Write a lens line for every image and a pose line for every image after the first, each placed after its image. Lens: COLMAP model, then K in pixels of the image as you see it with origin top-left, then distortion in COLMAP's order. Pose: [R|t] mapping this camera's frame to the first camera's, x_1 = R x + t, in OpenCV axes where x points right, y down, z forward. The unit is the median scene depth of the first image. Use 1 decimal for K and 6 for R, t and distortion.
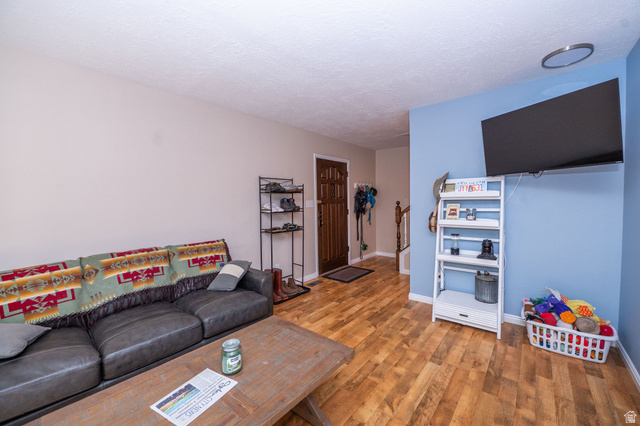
lens RADIAL K [[266.4, 0, 323.9], [0, 266.4, 208.7], [0, 0, 1]] dist [0.000354, 0.000100]
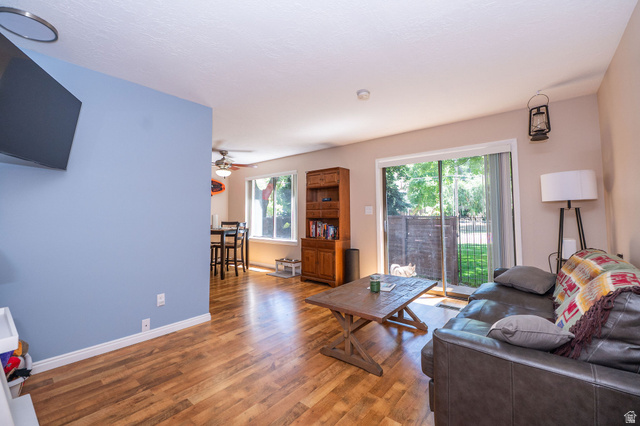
lens RADIAL K [[266.4, 0, 323.9], [0, 266.4, 208.7], [0, 0, 1]] dist [0.000354, 0.000100]
pose [[-0.999634, 0.017101, -0.020967, 0.024848], [0.017169, 0.999848, -0.003081, 0.016272], [0.020911, -0.003440, -0.999775, 1.998027]]
